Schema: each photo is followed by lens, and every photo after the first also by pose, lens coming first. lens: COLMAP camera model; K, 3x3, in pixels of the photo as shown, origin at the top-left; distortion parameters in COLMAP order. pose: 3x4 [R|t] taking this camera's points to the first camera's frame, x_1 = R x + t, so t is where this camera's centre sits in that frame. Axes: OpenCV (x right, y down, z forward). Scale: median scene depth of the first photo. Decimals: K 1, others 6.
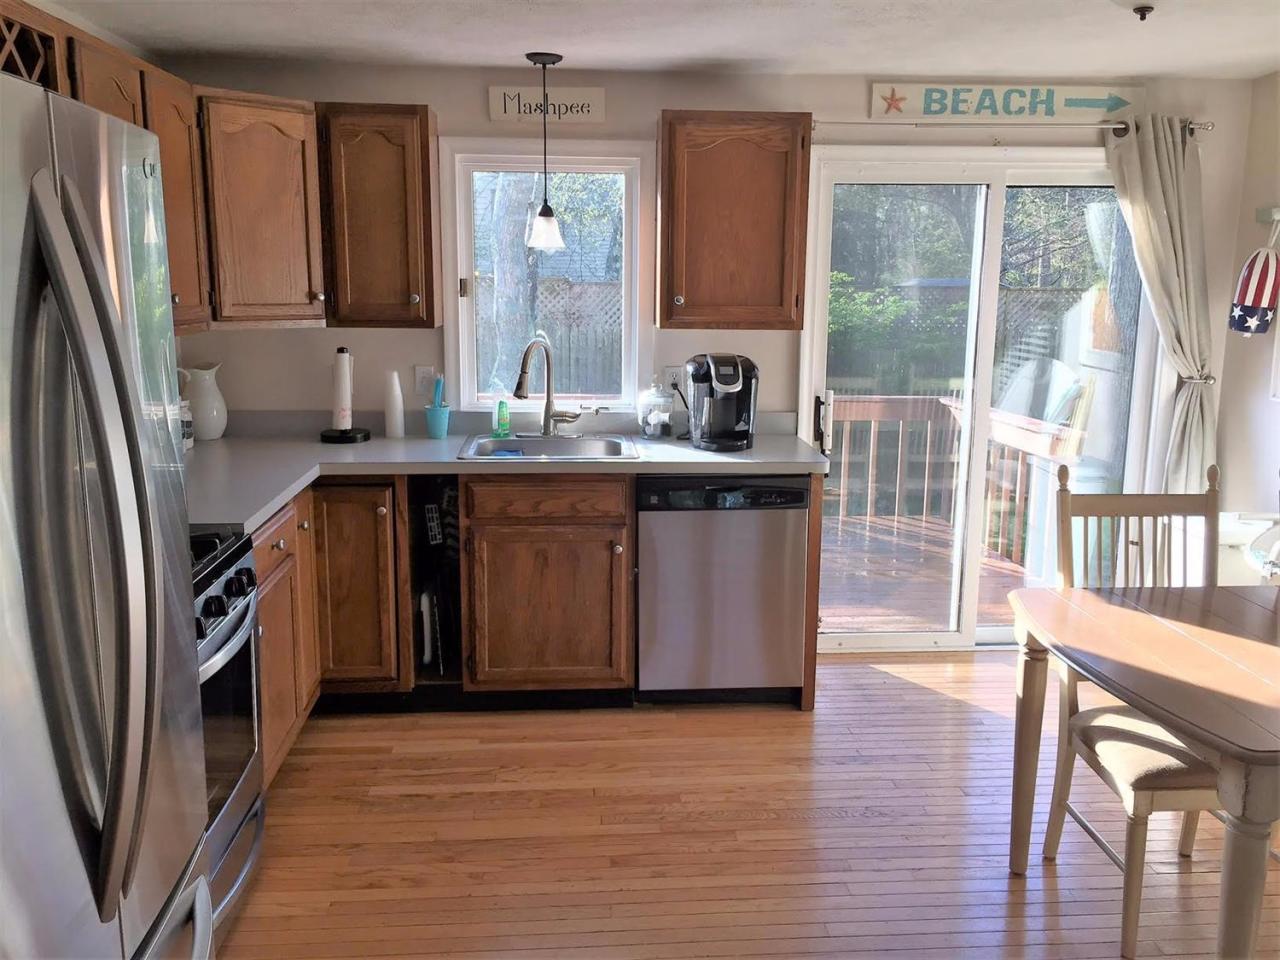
lens RADIAL K [[1083.4, 0, 643.5], [0, 1083.4, 474.4], [0, 0, 1]] dist [0.062206, -0.081614]
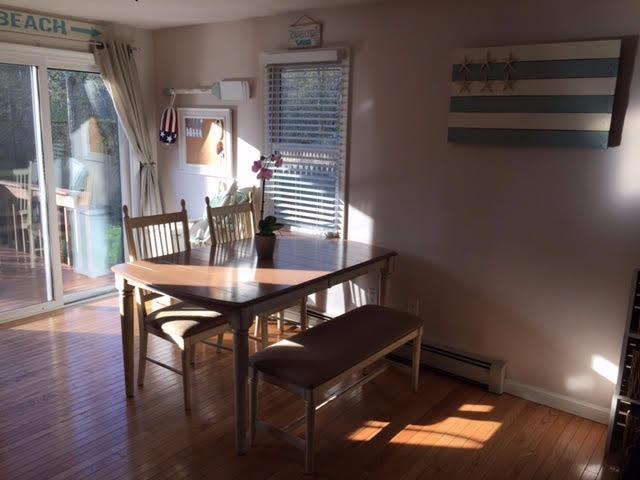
lens RADIAL K [[541.7, 0, 323.0], [0, 541.7, 236.7], [0, 0, 1]] dist [0.062206, -0.081614]
pose [[0.656502, -0.140460, 0.741131, -0.118066], [0.112257, 0.989762, 0.088142, 0.001313], [-0.745924, 0.025332, 0.665549, -0.004790]]
